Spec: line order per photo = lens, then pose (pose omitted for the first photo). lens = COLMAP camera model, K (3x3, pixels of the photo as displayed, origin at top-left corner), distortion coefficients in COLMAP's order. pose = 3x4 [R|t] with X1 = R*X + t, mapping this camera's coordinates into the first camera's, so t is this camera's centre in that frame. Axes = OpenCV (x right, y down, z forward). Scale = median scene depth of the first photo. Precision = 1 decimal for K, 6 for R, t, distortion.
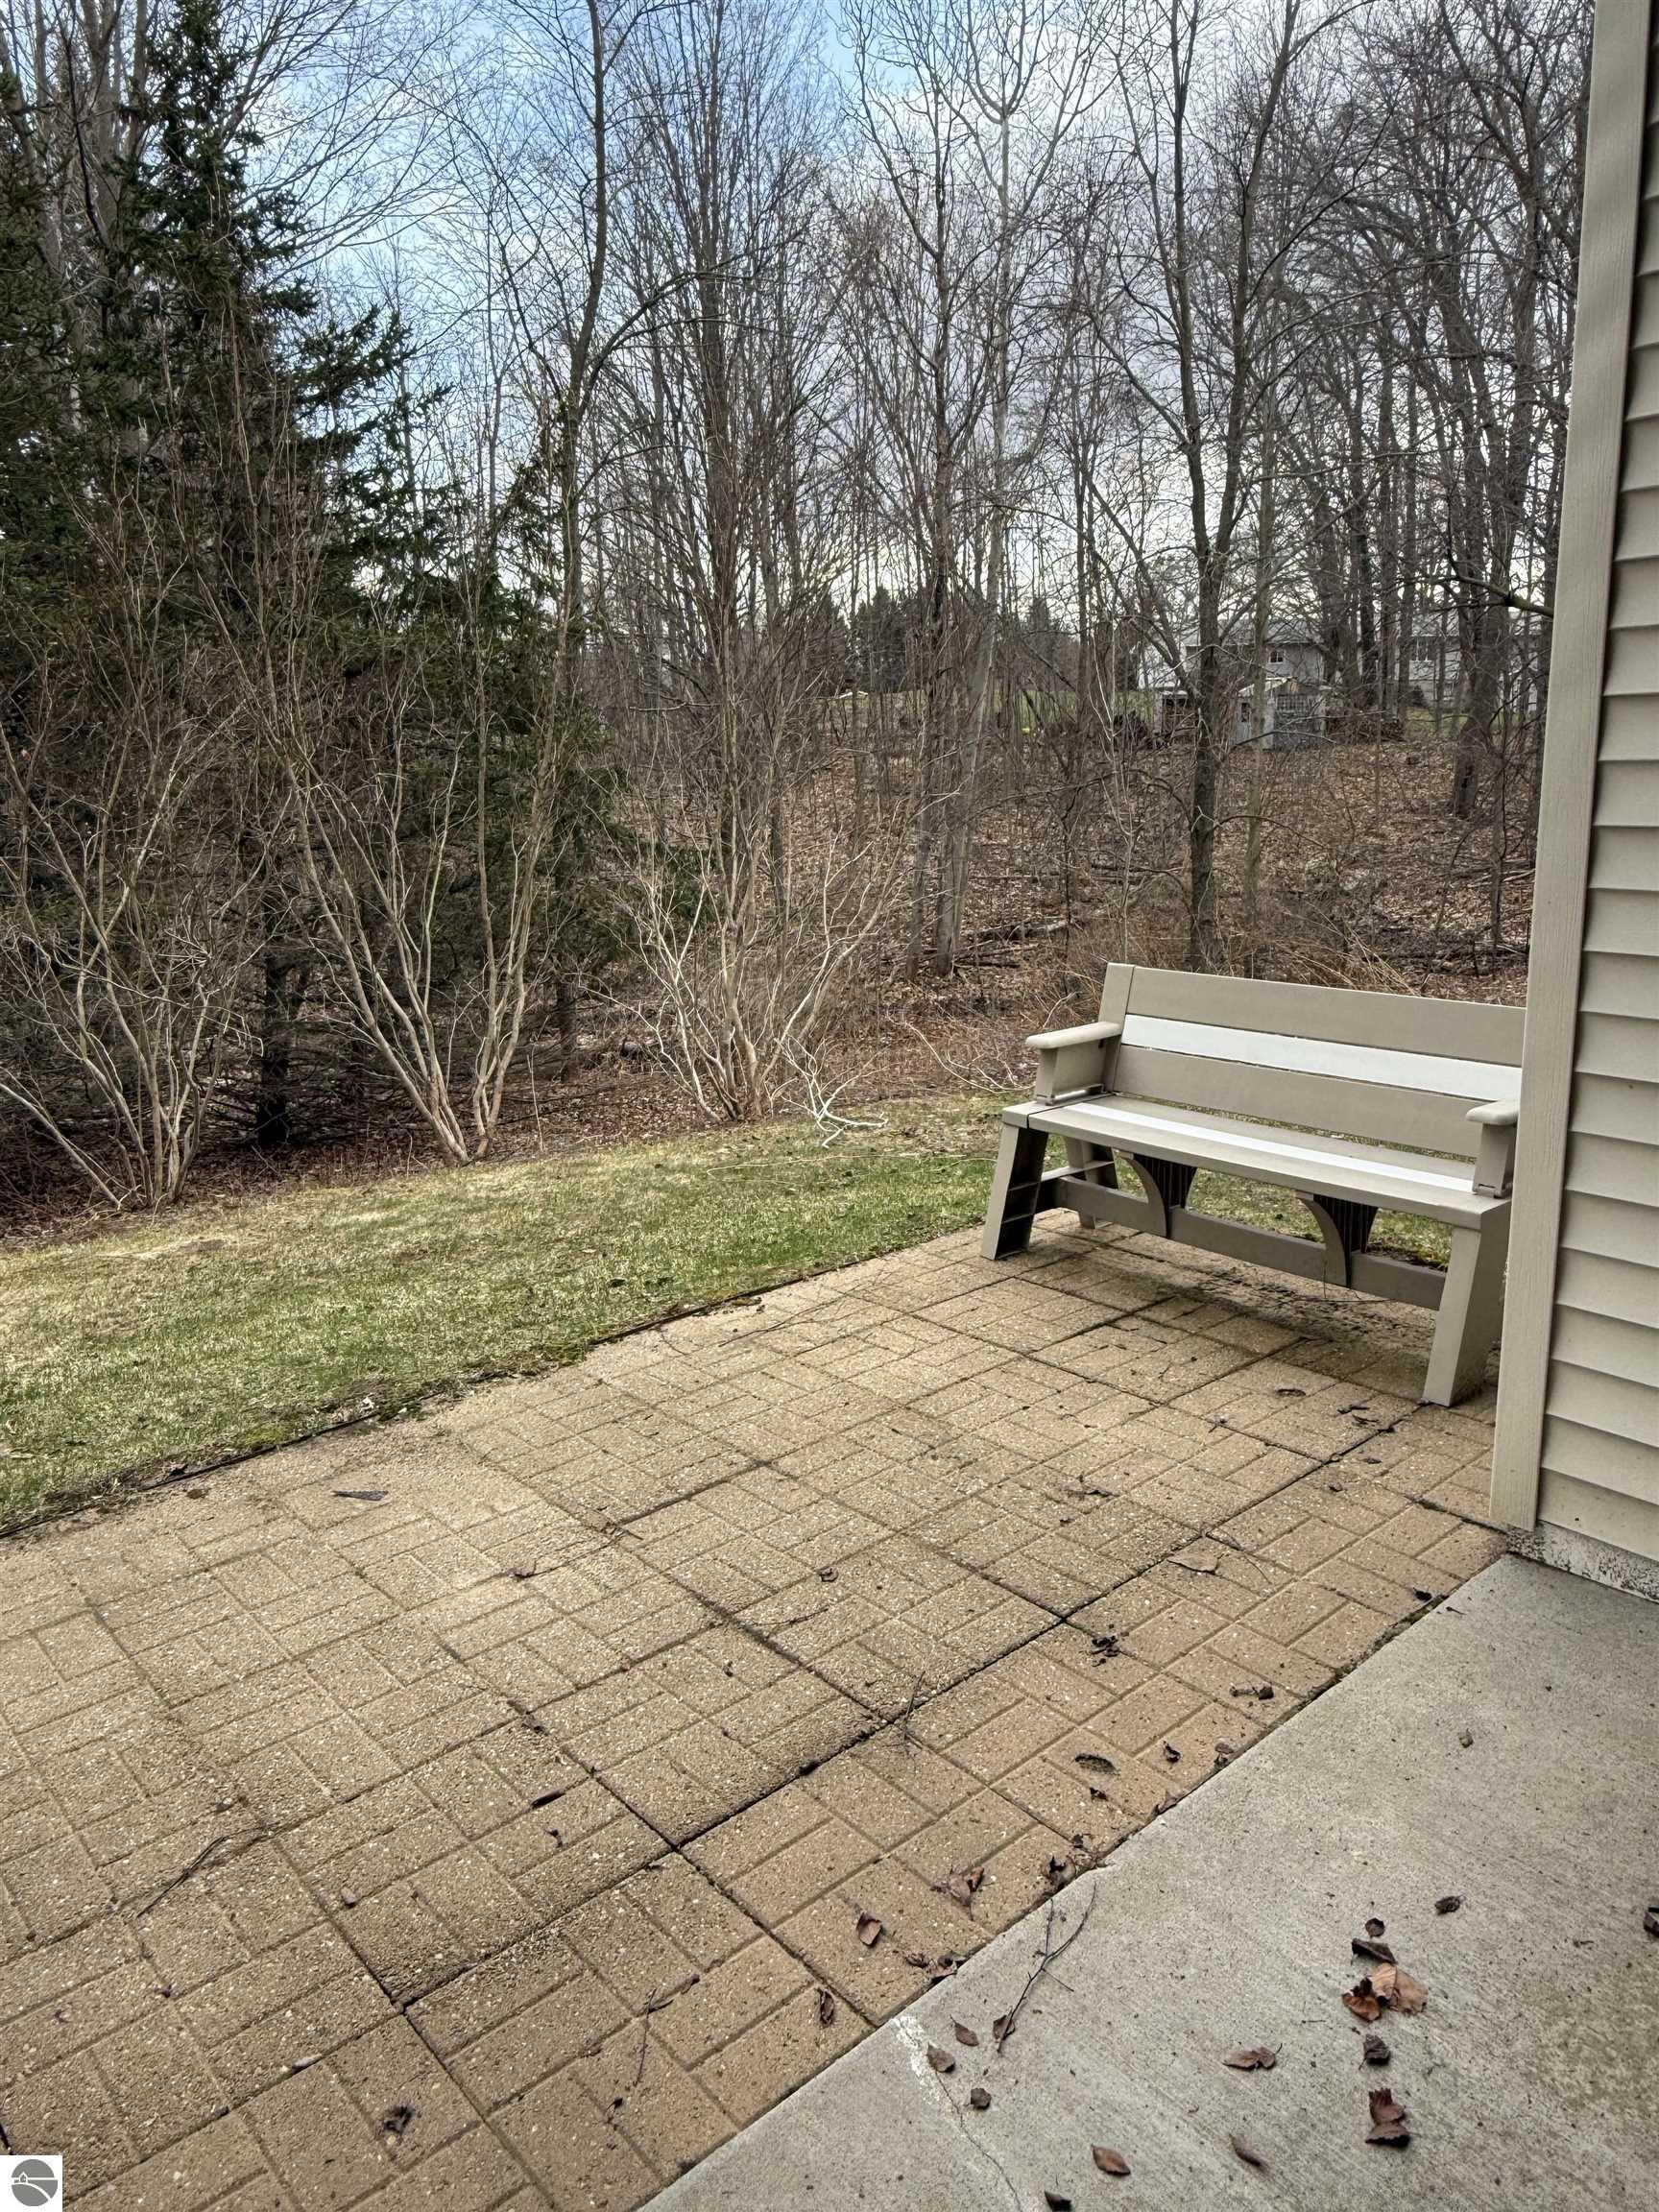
lens RADIAL K [[1549.6, 0, 829.5], [0, 1549.6, 1106.0], [0, 0, 1]] dist [-0.004821, -0.000971]
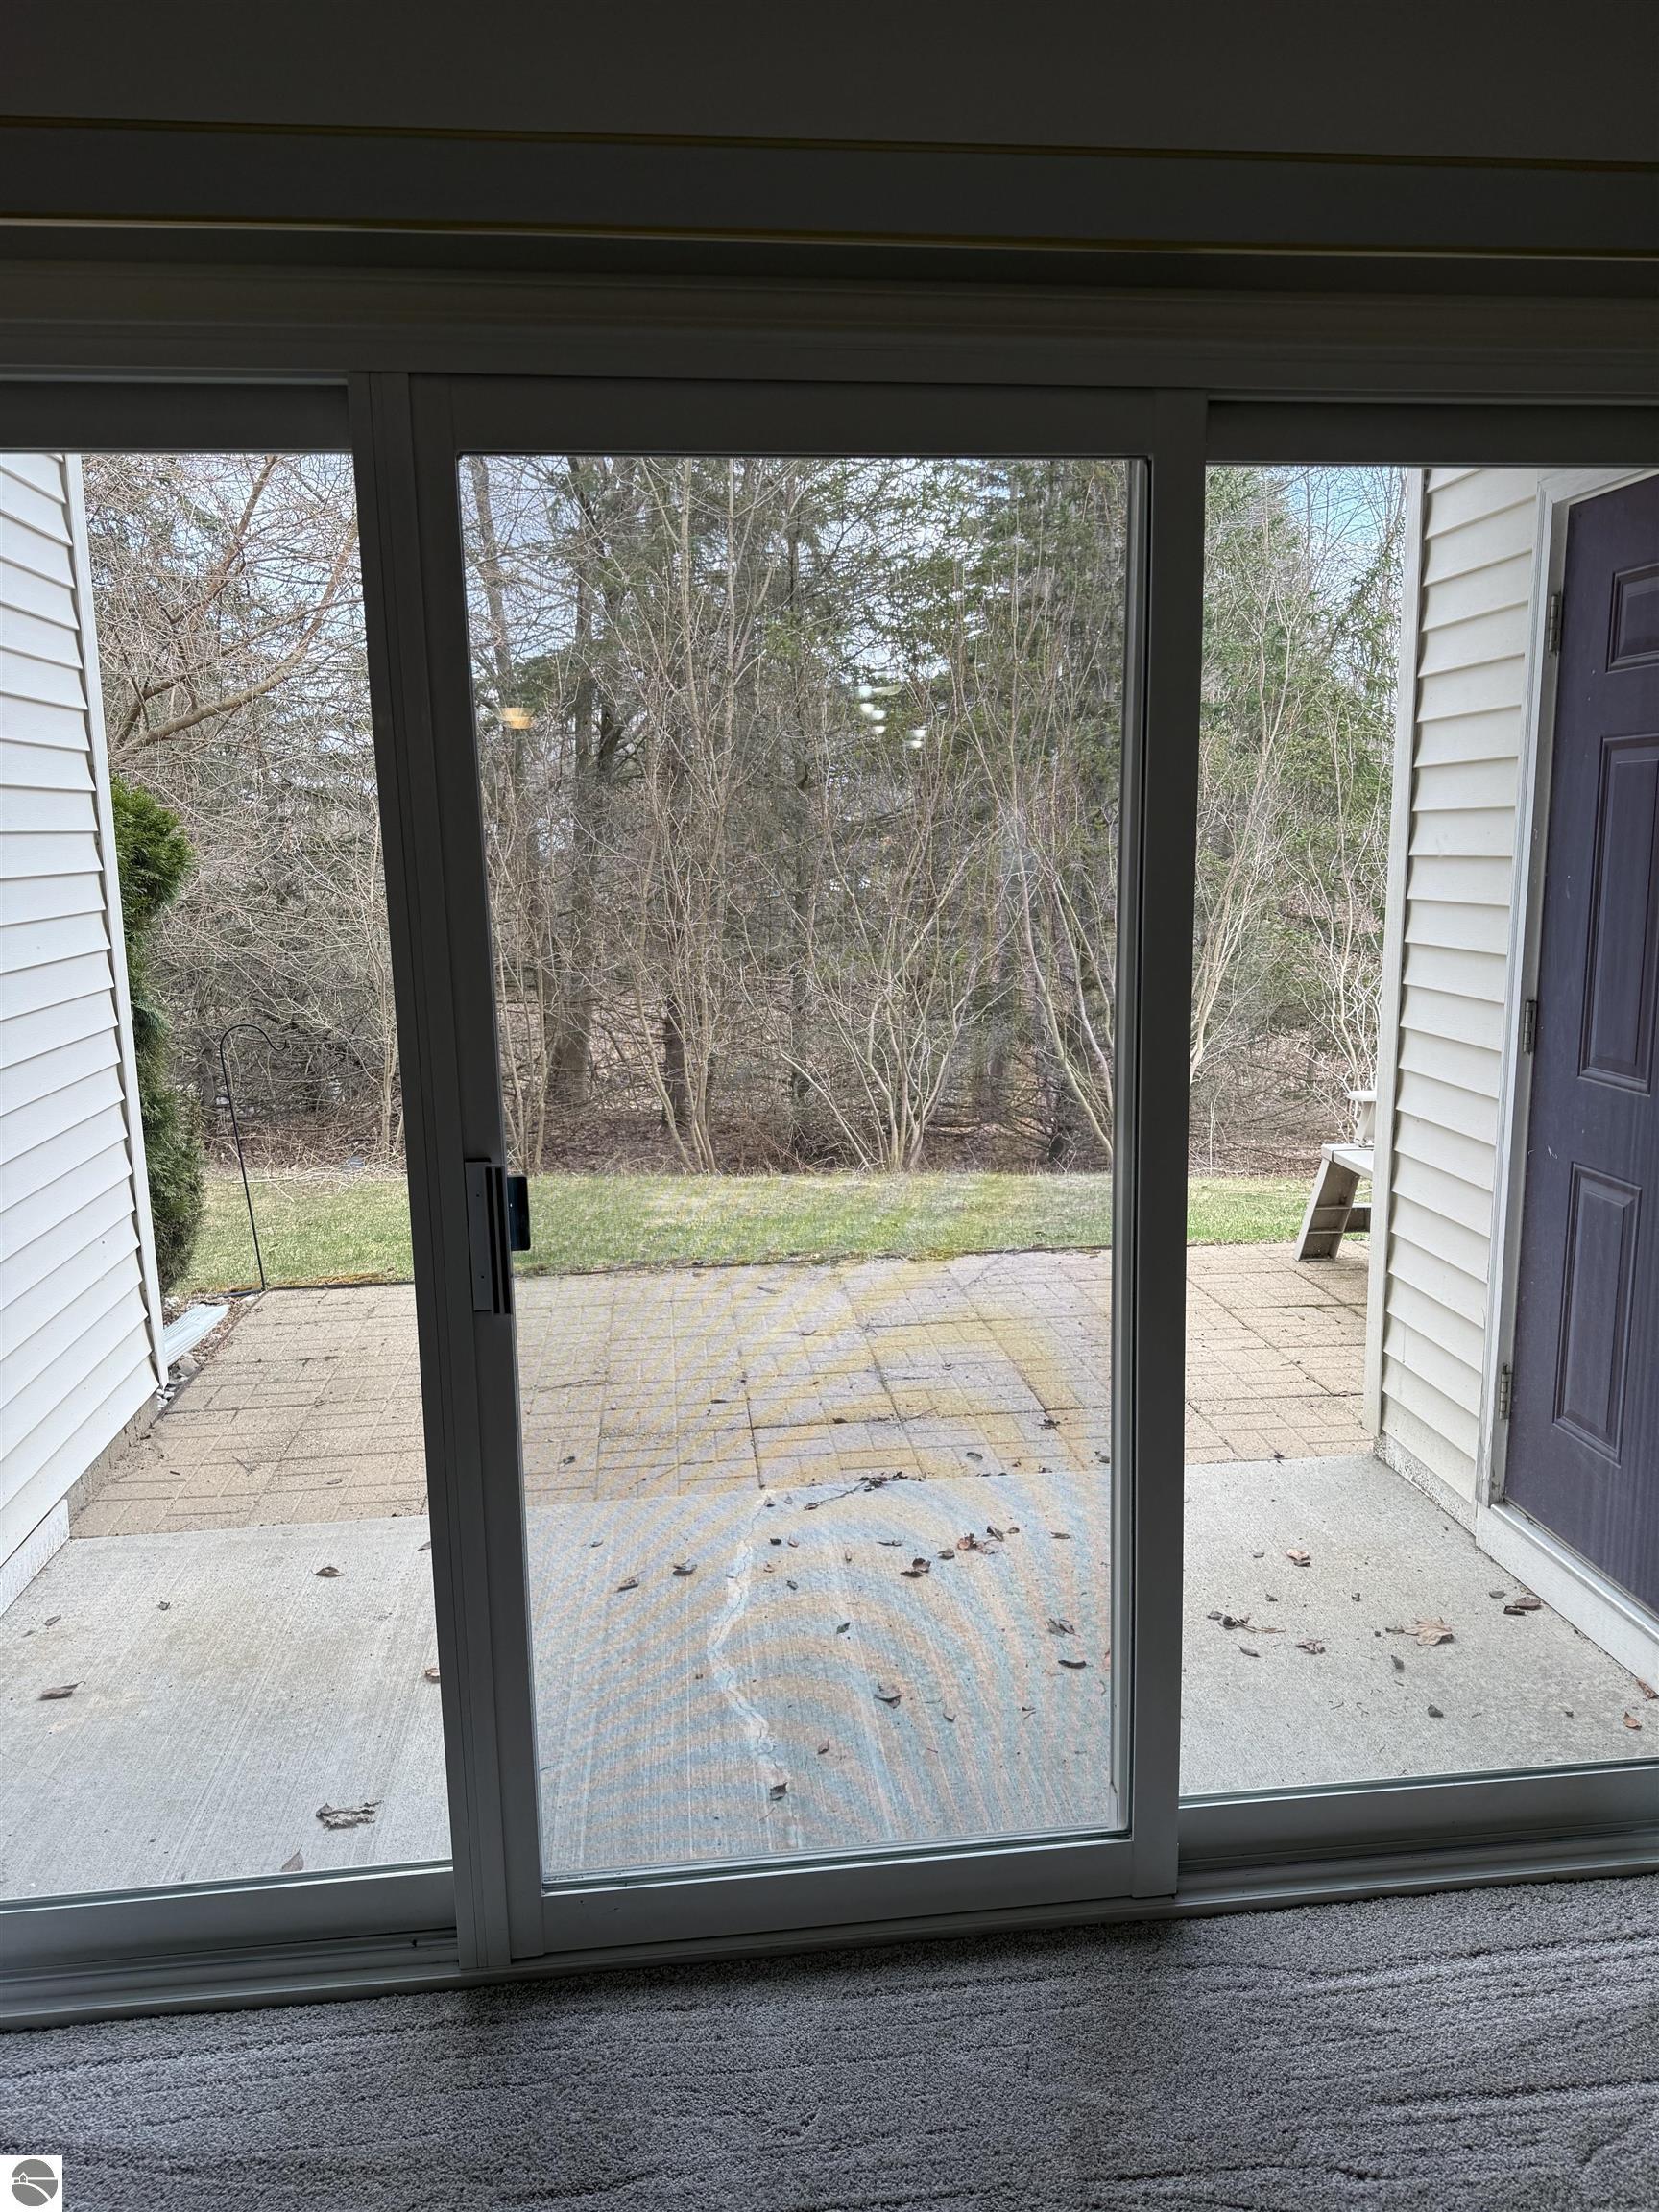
lens RADIAL K [[1550.0, 0, 813.0], [0, 1550.0, 1116.4], [0, 0, 1]] dist [0.090144, -0.071173]
pose [[0.817154, 0.117588, -0.564298, 0.660811], [-0.139884, 0.990161, 0.003764, 0.043924], [0.559188, 0.075860, 0.825563, -0.396035]]
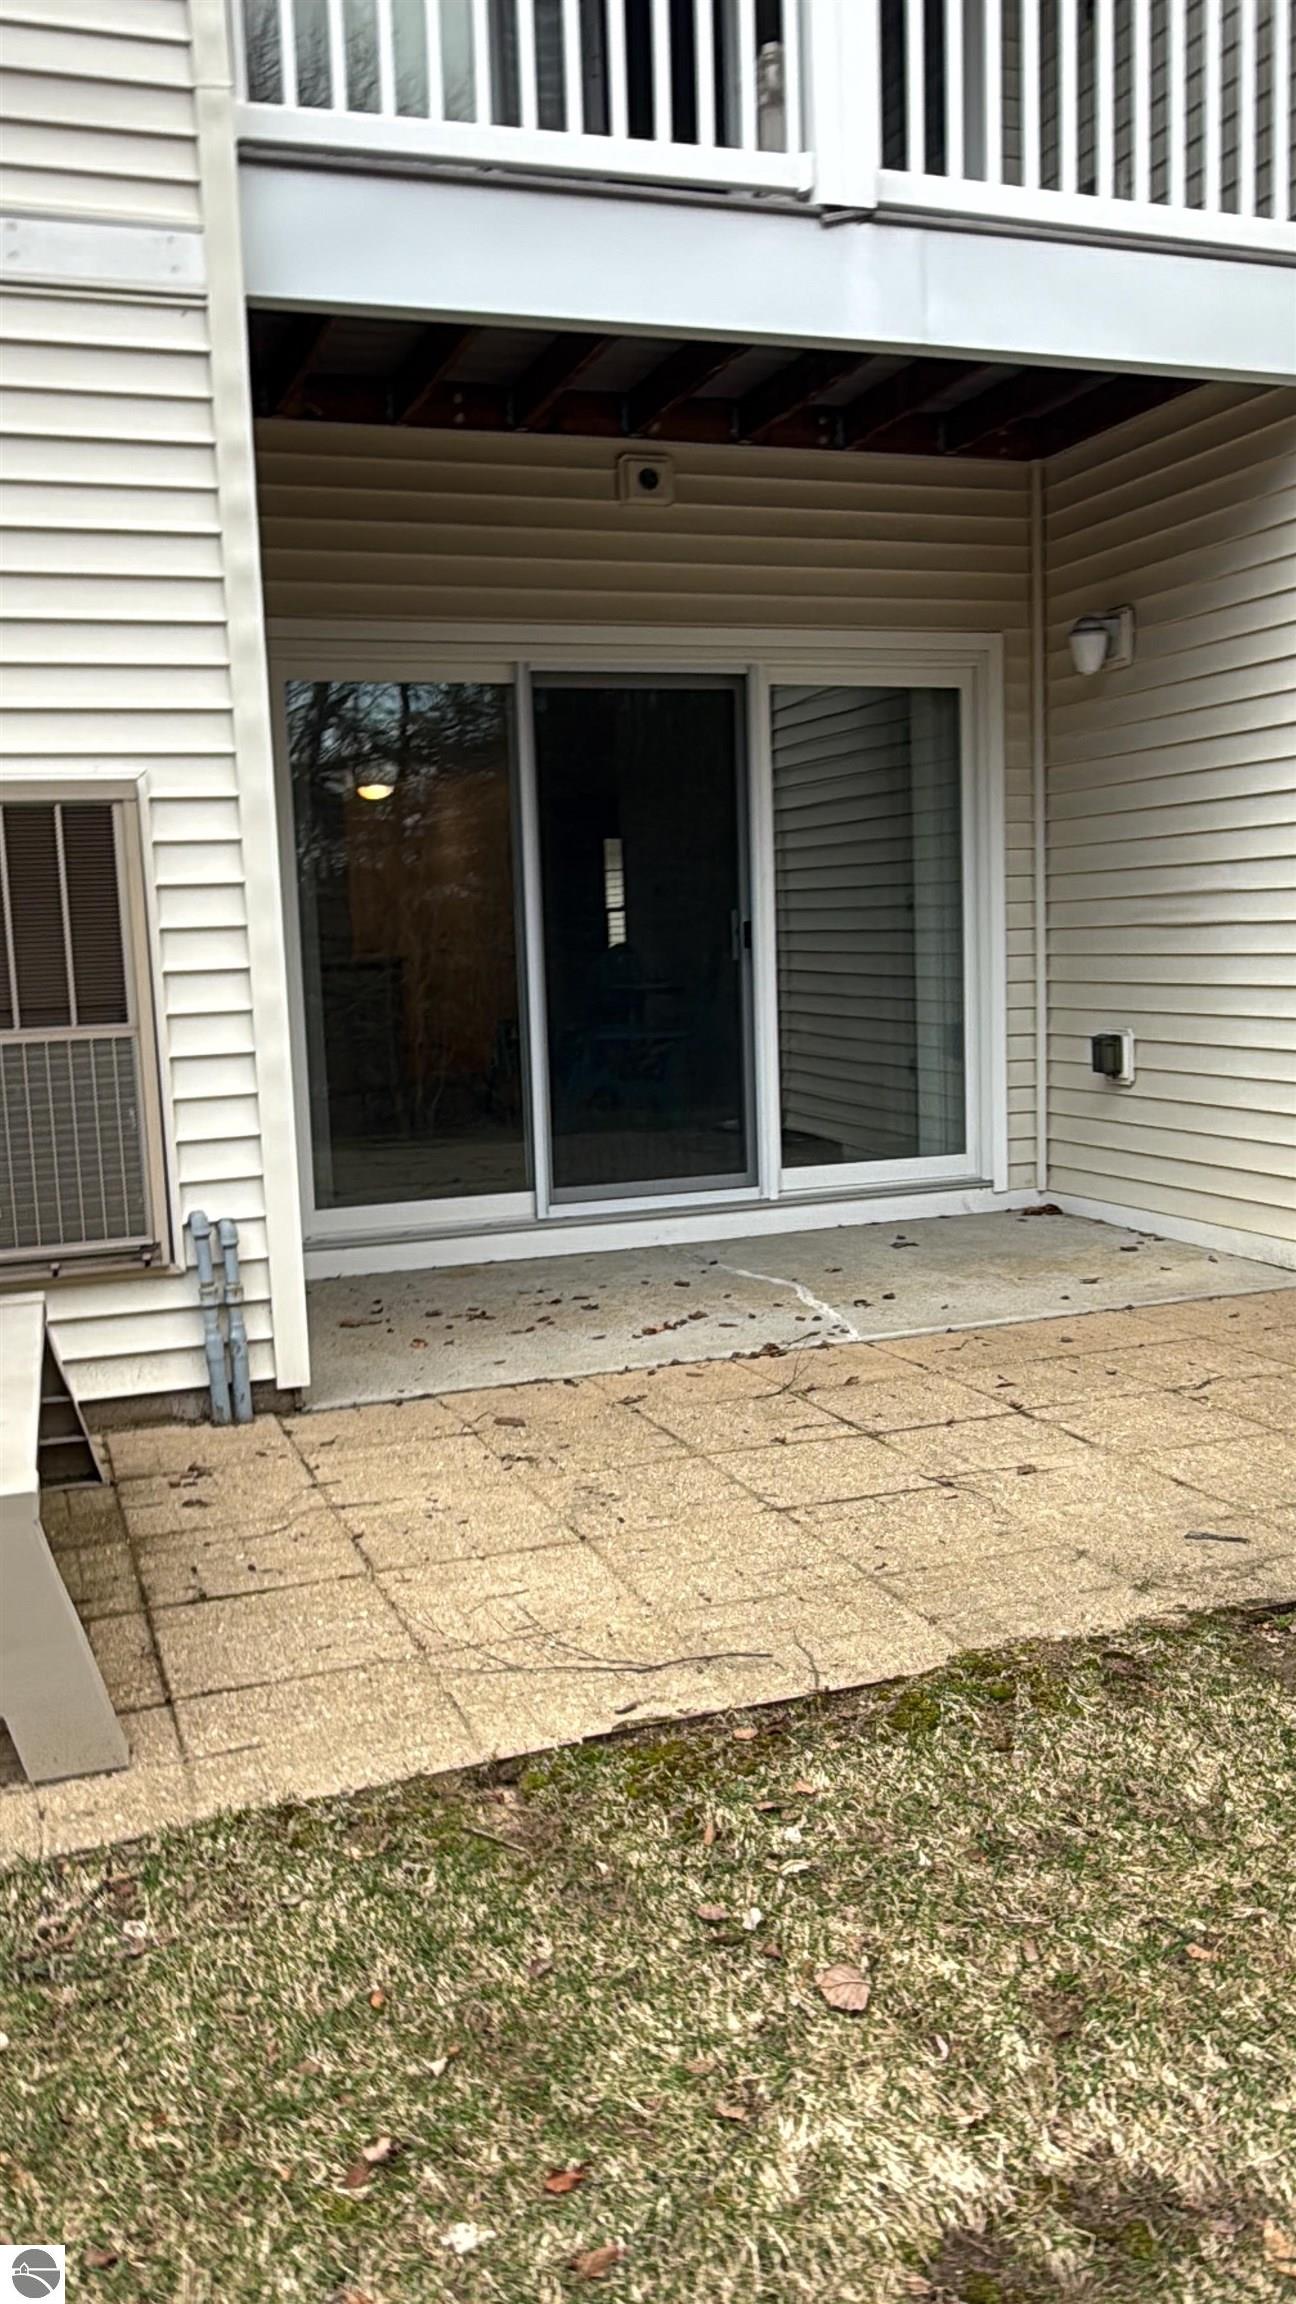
lens RADIAL K [[1819.9, 0, 648.0], [0, 1819.9, 1152.0], [0, 0, 1]] dist [-0.000957, -0.000369]
pose [[-0.931814, 0.022919, 0.362212, -0.367633], [0.148633, 0.934574, 0.323234, -0.337056], [-0.331105, 0.355030, -0.874256, 1.874989]]
